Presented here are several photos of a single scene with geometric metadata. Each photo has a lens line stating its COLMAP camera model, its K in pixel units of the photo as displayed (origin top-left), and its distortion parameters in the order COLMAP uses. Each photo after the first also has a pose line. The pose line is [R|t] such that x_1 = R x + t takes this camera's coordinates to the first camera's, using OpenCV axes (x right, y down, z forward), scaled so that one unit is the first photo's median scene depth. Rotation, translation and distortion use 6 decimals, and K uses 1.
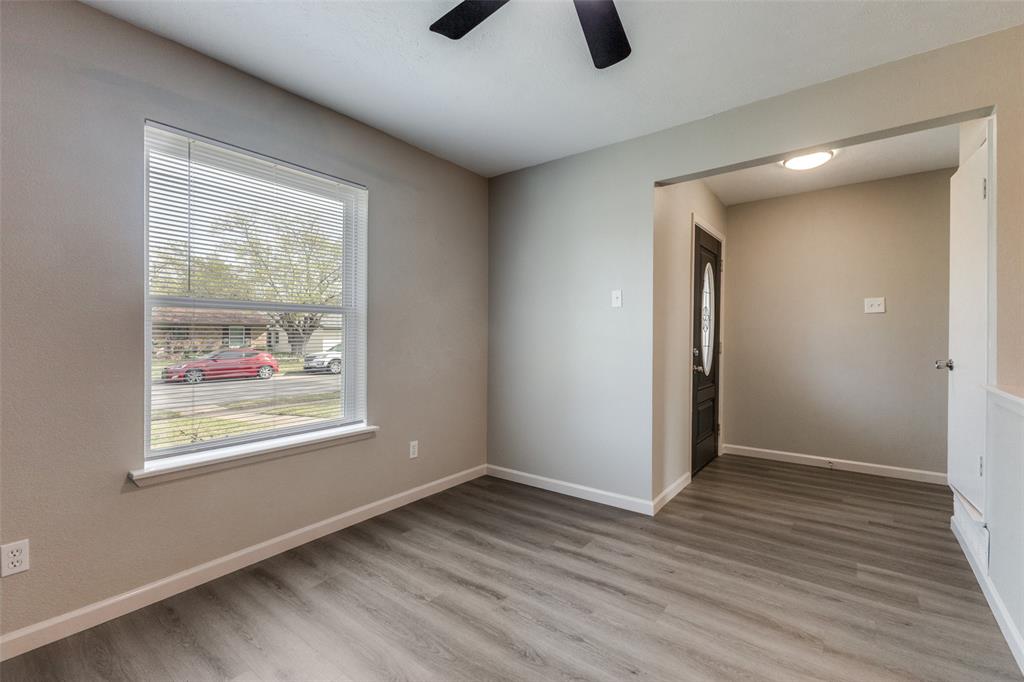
lens RADIAL K [[444.3, 0, 515.4], [0, 444.3, 340.7], [0, 0, 1]] dist [0.013893, -0.002510]
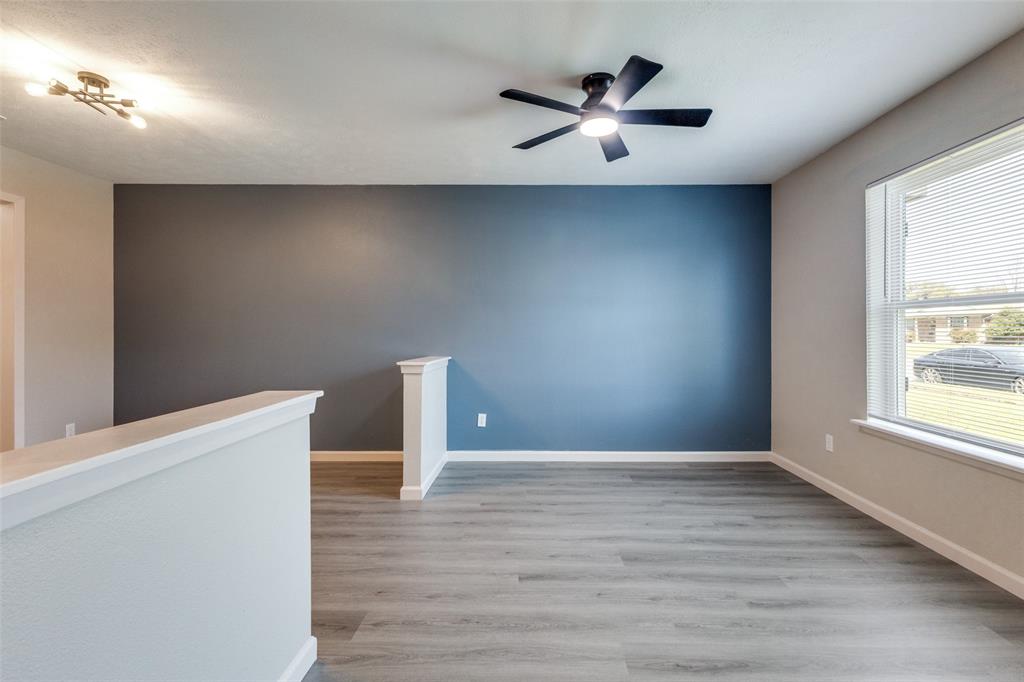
lens RADIAL K [[444.3, 0, 532.1], [0, 444.3, 330.8], [0, 0, 1]] dist [0.013893, -0.002510]
pose [[-0.800262, 0.004256, -0.599635, 0.708309], [-0.011491, 0.999682, 0.022431, -0.023414], [0.599540, 0.024841, -0.799959, 1.132386]]
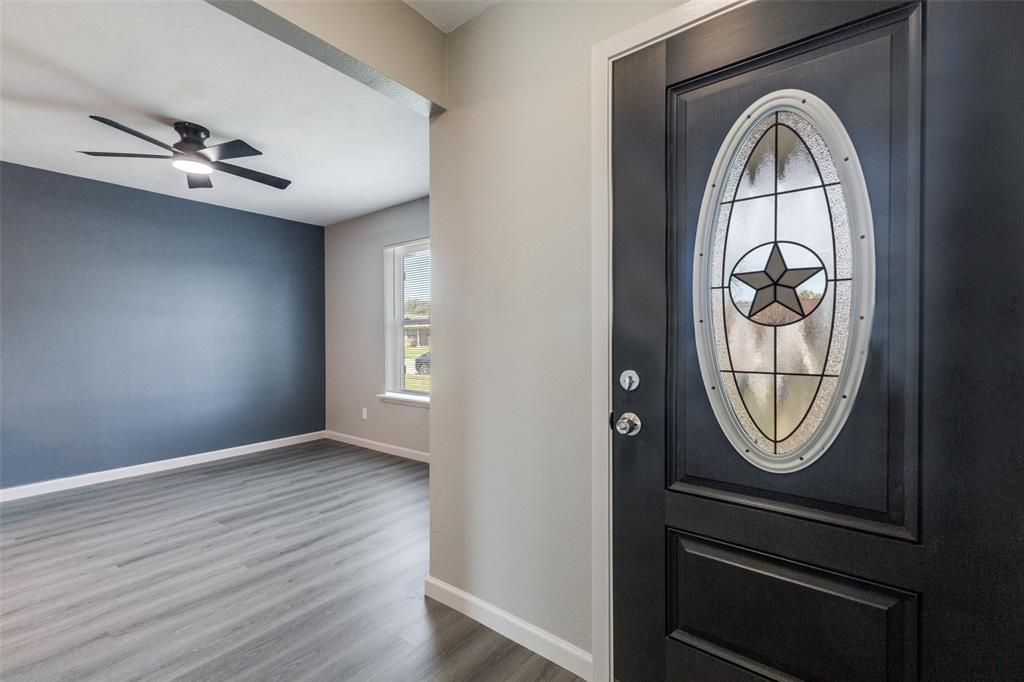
lens RADIAL K [[444.3, 0, 517.8], [0, 444.3, 338.5], [0, 0, 1]] dist [0.013893, -0.002510]
pose [[-0.002367, 0.007155, -0.999972, 1.133219], [-0.016535, 0.999837, 0.007193, -0.027433], [0.999860, 0.016551, -0.002248, 1.271544]]
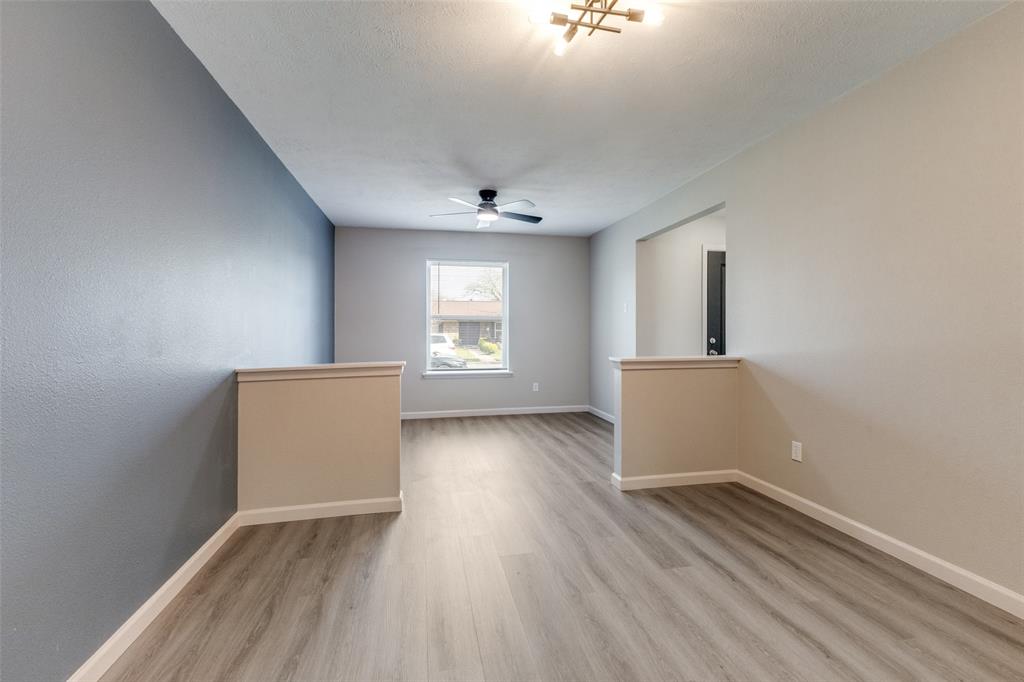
lens RADIAL K [[444.3, 0, 511.3], [0, 444.3, 331.8], [0, 0, 1]] dist [0.013893, -0.002510]
pose [[0.755843, 0.010726, -0.654665, 1.143194], [-0.025879, 0.999574, -0.013502, 0.037534], [0.654241, 0.027147, 0.755798, -0.653073]]
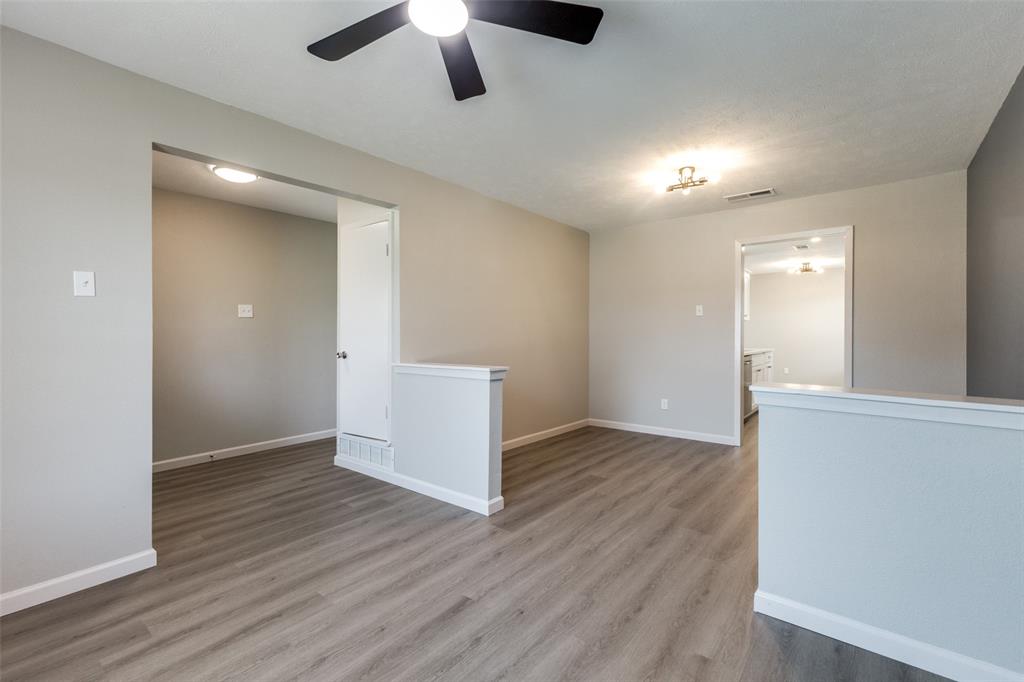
lens RADIAL K [[444.3, 0, 511.3], [0, 444.3, 344.3], [0, 0, 1]] dist [0.013893, -0.002510]
pose [[0.028879, -0.022113, 0.999338, -0.510236], [0.021191, 0.999544, 0.021506, -0.002708], [-0.999358, 0.020556, 0.029335, 0.374599]]
